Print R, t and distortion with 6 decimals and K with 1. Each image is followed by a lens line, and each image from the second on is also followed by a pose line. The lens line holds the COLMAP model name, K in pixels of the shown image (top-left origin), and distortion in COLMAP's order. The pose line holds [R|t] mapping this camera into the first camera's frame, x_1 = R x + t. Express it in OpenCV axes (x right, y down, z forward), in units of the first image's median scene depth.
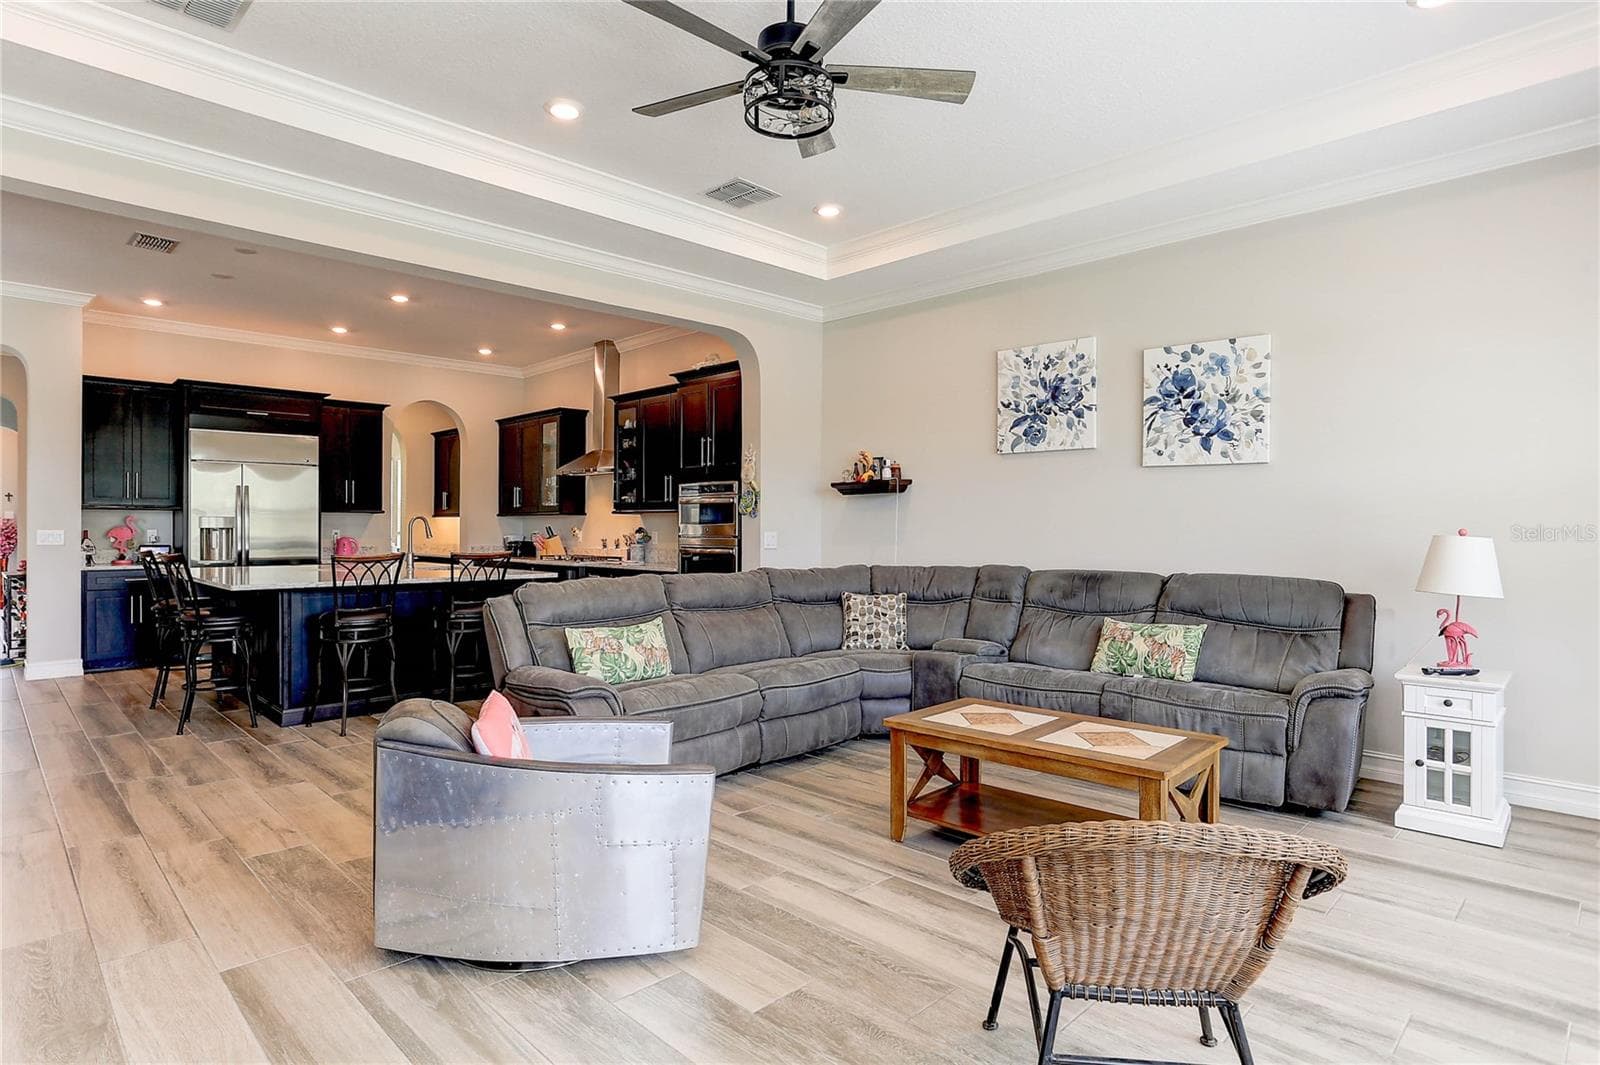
lens RADIAL K [[861.3, 0, 798.4], [0, 861.3, 528.1], [0, 0, 1]] dist [-0.032520, 0.008090]
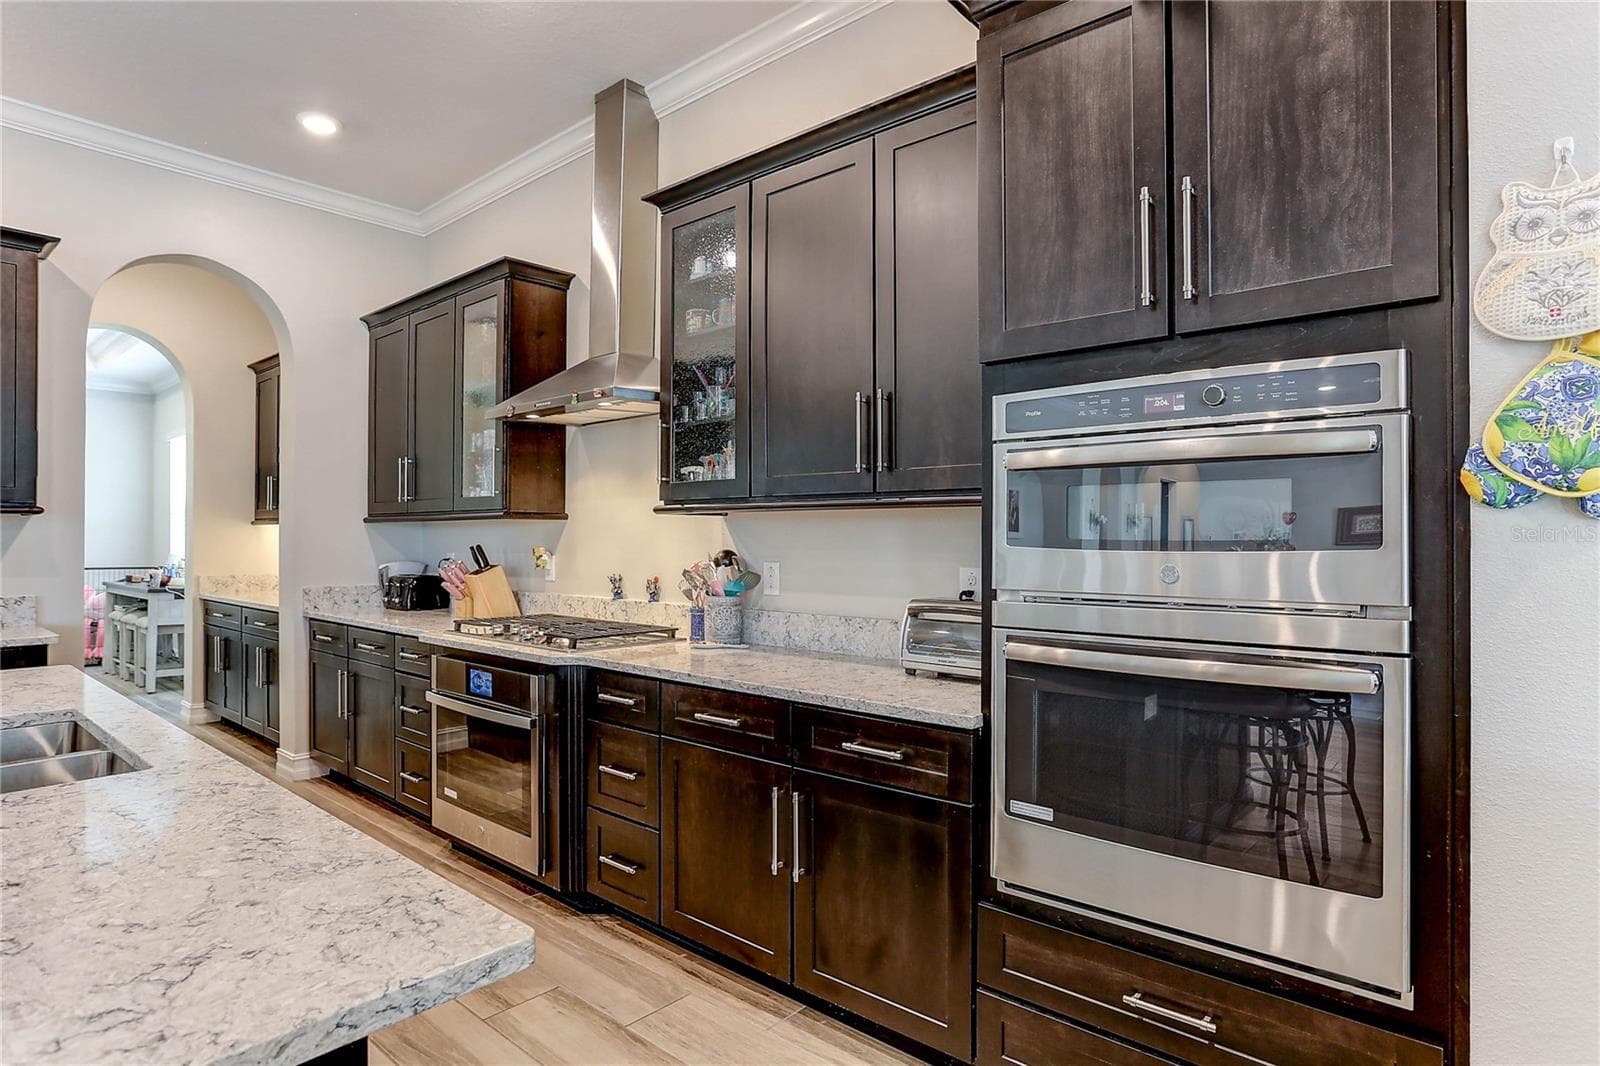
lens RADIAL K [[861.3, 0, 768.1], [0, 861.3, 535.3], [0, 0, 1]] dist [-0.032520, 0.008090]
pose [[0.998308, -0.000580, 0.058138, -0.285420], [0.000749, 0.999996, -0.002873, -0.009645], [-0.058136, 0.002912, 0.998304, 0.944899]]
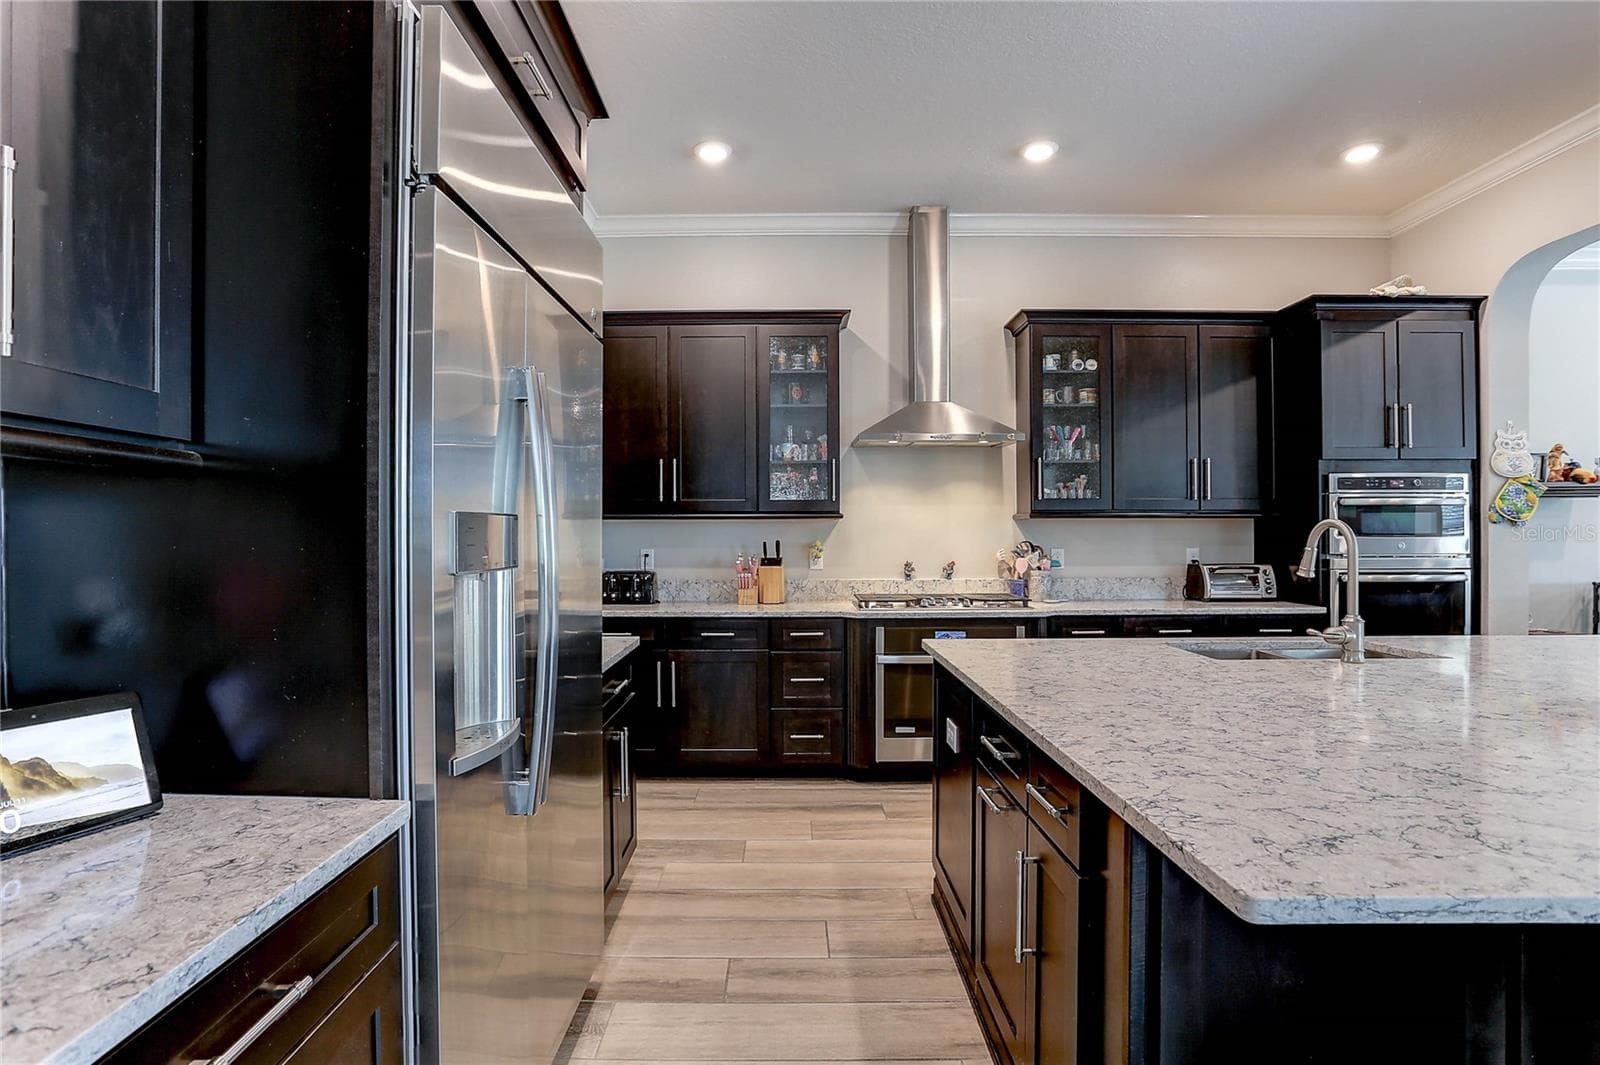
lens RADIAL K [[801.7, 0, 814.2], [0, 801.7, 529.6], [0, 0, 1]] dist [-0.039248, 0.007979]
pose [[0.708495, -0.000517, 0.705716, -1.023094], [0.004075, 0.999986, -0.003359, -0.011804], [-0.705704, 0.005256, 0.708487, 1.088639]]
